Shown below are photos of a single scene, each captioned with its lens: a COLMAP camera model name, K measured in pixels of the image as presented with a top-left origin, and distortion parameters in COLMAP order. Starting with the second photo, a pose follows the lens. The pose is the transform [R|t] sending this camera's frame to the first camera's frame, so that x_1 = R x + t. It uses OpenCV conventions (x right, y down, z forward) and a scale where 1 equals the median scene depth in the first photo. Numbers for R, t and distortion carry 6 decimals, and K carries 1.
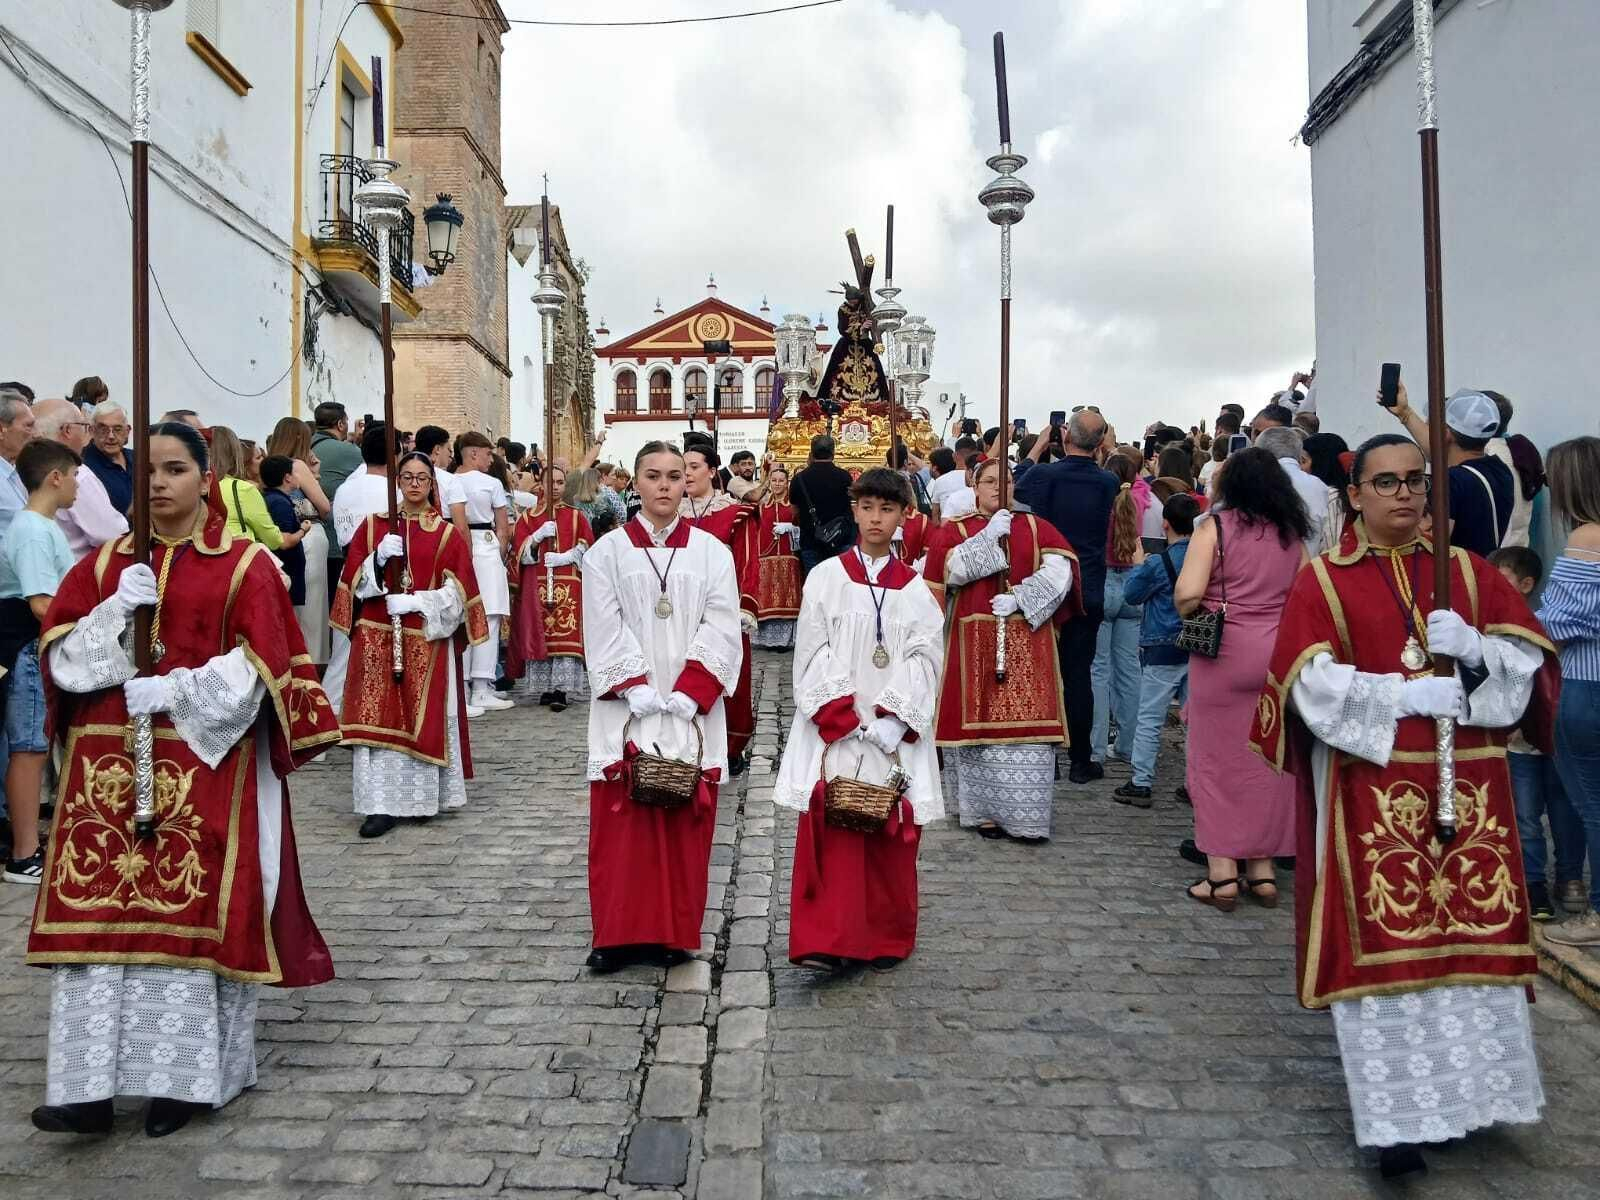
lens RADIAL K [[1259.1, 0, 807.9], [0, 1259.1, 606.3], [0, 0, 1]] dist [0.078729, -0.209984]
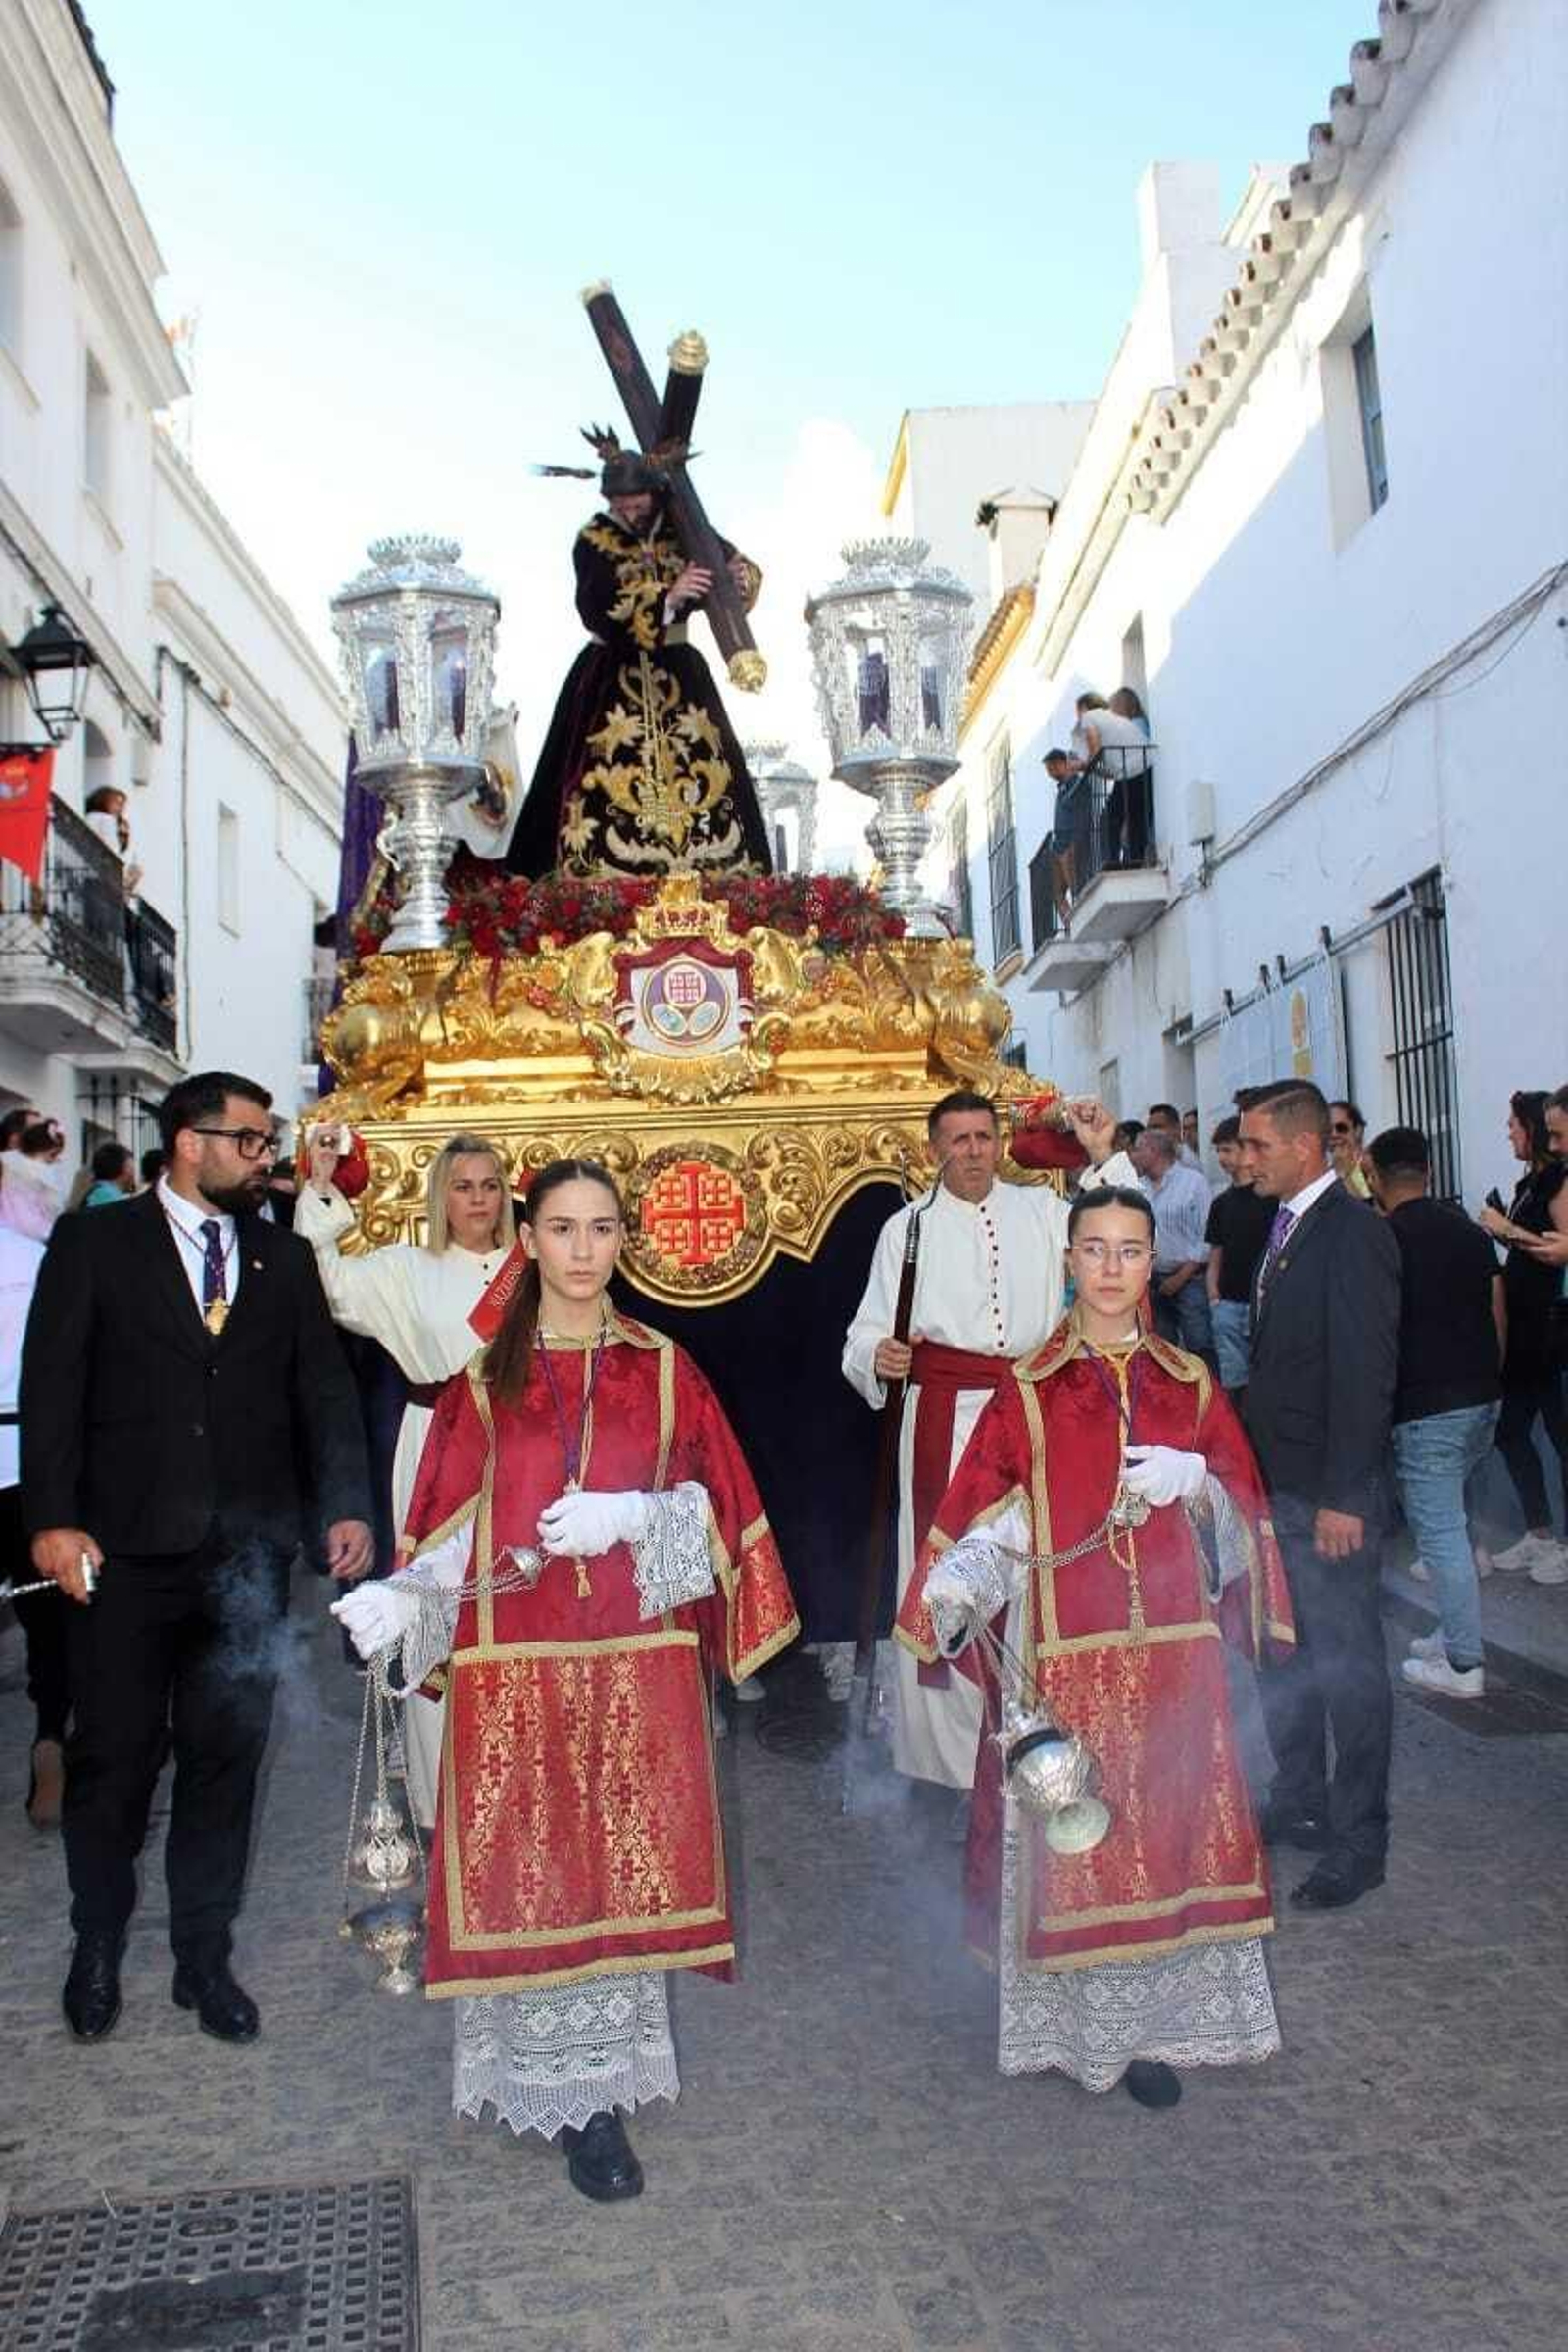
lens RADIAL K [[2189.1, 0, 717.3], [0, 2189.1, 1169.7], [0, 0, 1]] dist [-0.122674, 0.003876]
pose [[0.992184, -0.048233, 0.115087, -0.005773], [0.050167, 0.998643, -0.013965, -0.092074], [-0.114257, 0.019630, 0.993257, 0.539756]]
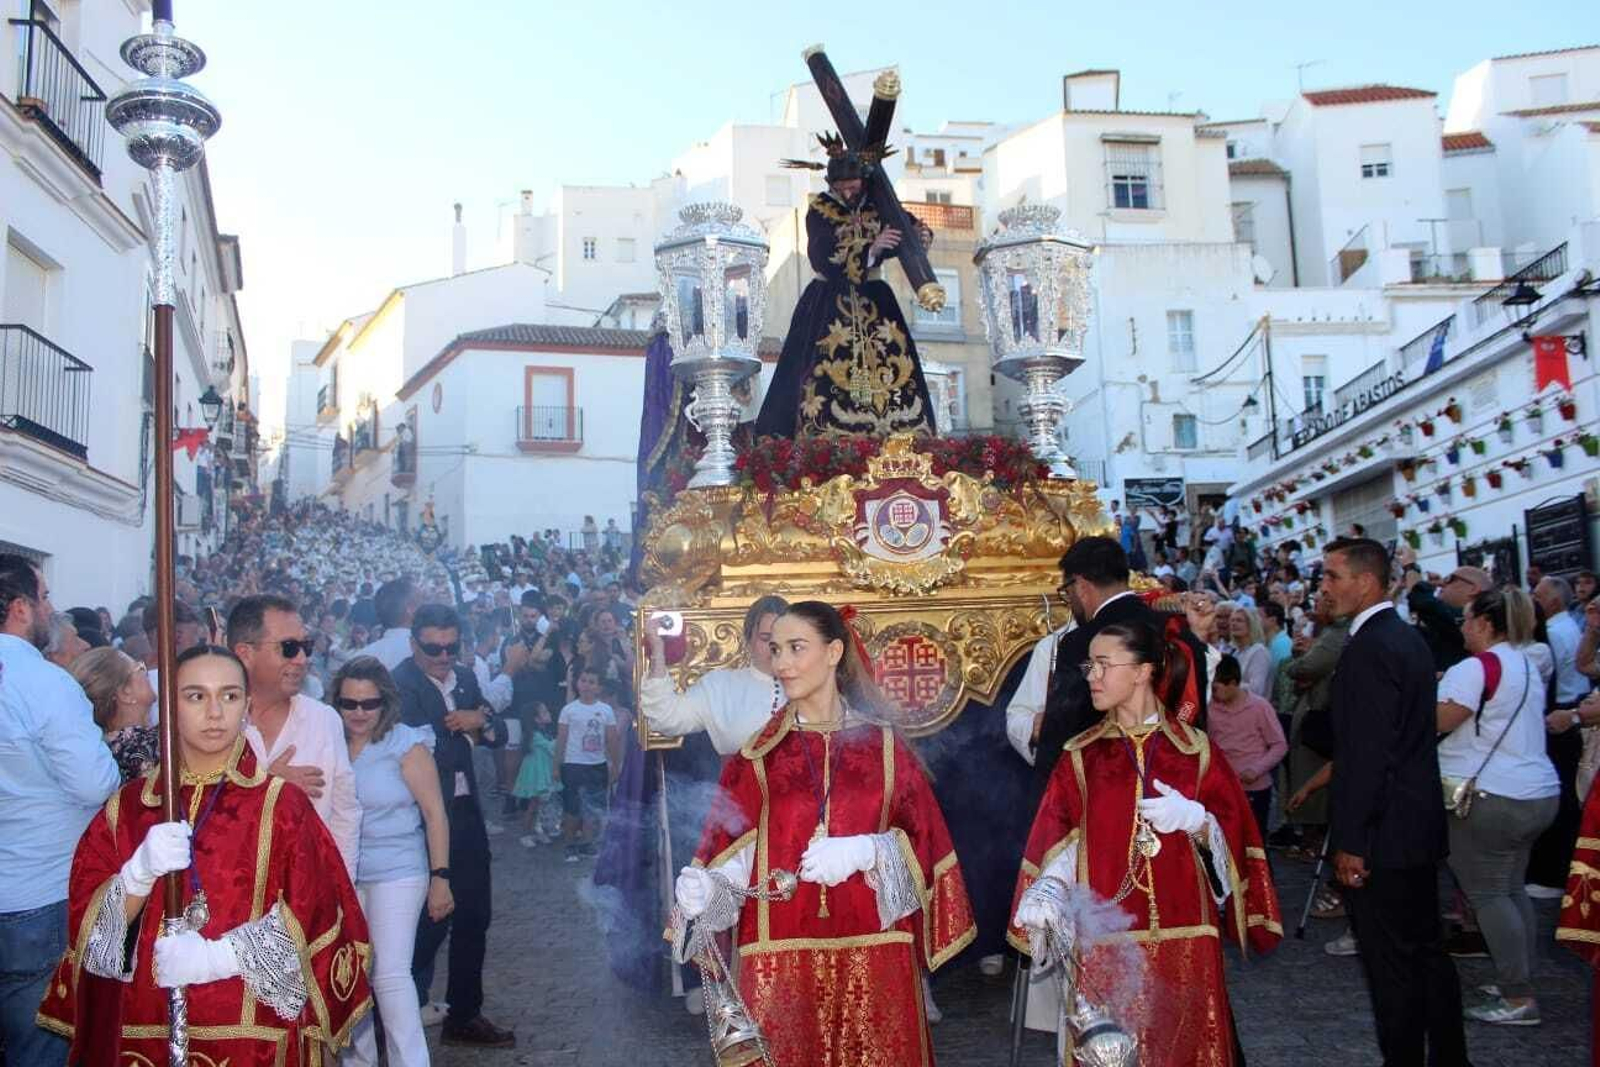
lens RADIAL K [[1325.6, 0, 800.0], [0, 1325.6, 533.5], [0, 0, 1]] dist [-0.152805, 0.147729]
pose [[0.994191, -0.039510, 0.100118, -0.025103], [0.046762, 0.996369, -0.071153, -0.102087], [-0.096943, 0.075422, 0.992428, 0.592537]]
